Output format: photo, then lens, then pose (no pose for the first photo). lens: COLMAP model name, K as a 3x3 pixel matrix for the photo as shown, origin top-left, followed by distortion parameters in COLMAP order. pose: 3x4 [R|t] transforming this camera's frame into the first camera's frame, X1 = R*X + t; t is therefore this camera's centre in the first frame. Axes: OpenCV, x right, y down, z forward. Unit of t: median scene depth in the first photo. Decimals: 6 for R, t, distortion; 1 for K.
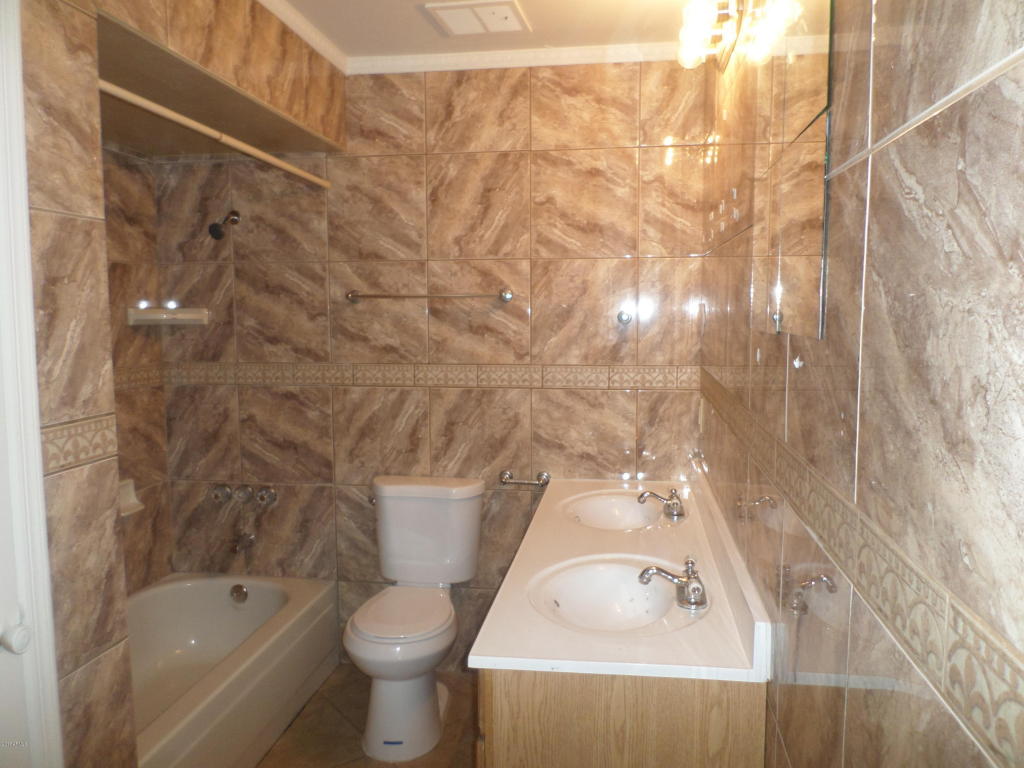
lens RADIAL K [[762.1, 0, 512.6], [0, 762.1, 383.3], [0, 0, 1]] dist [-0.017980, -0.009532]
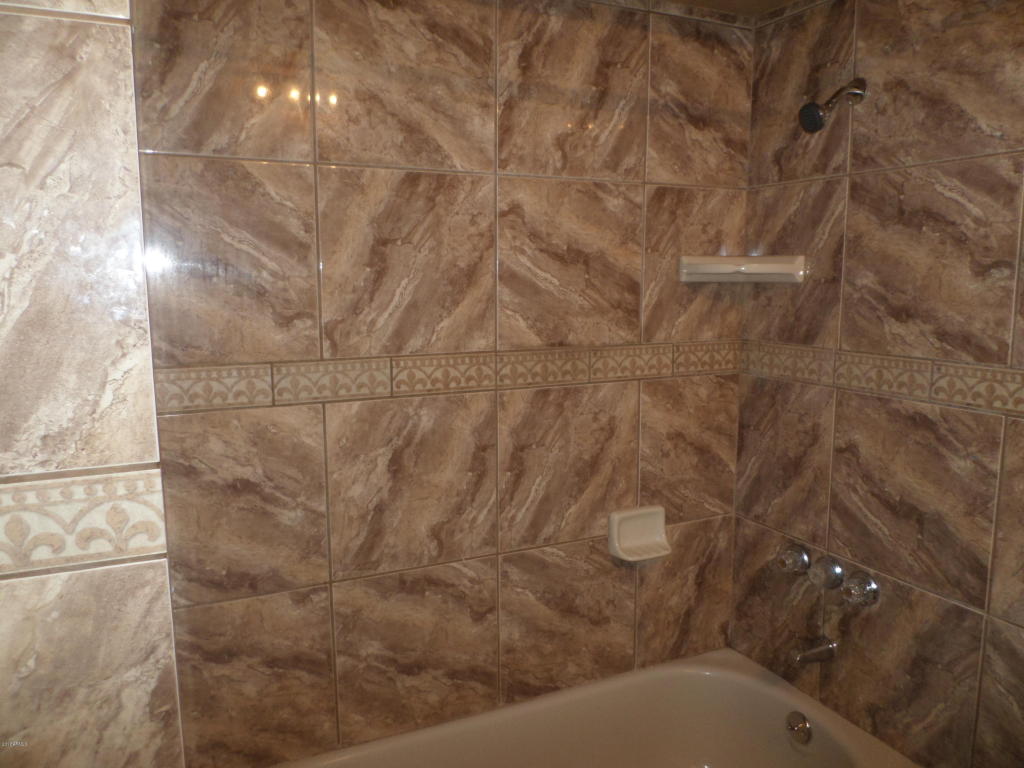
lens RADIAL K [[762.1, 0, 516.3], [0, 762.1, 385.1], [0, 0, 1]] dist [-0.017980, -0.009532]
pose [[0.556309, 0.120803, -0.822148, -0.021639], [-0.079191, 0.992581, 0.092262, -0.034373], [0.827194, 0.013781, 0.561748, 0.476461]]
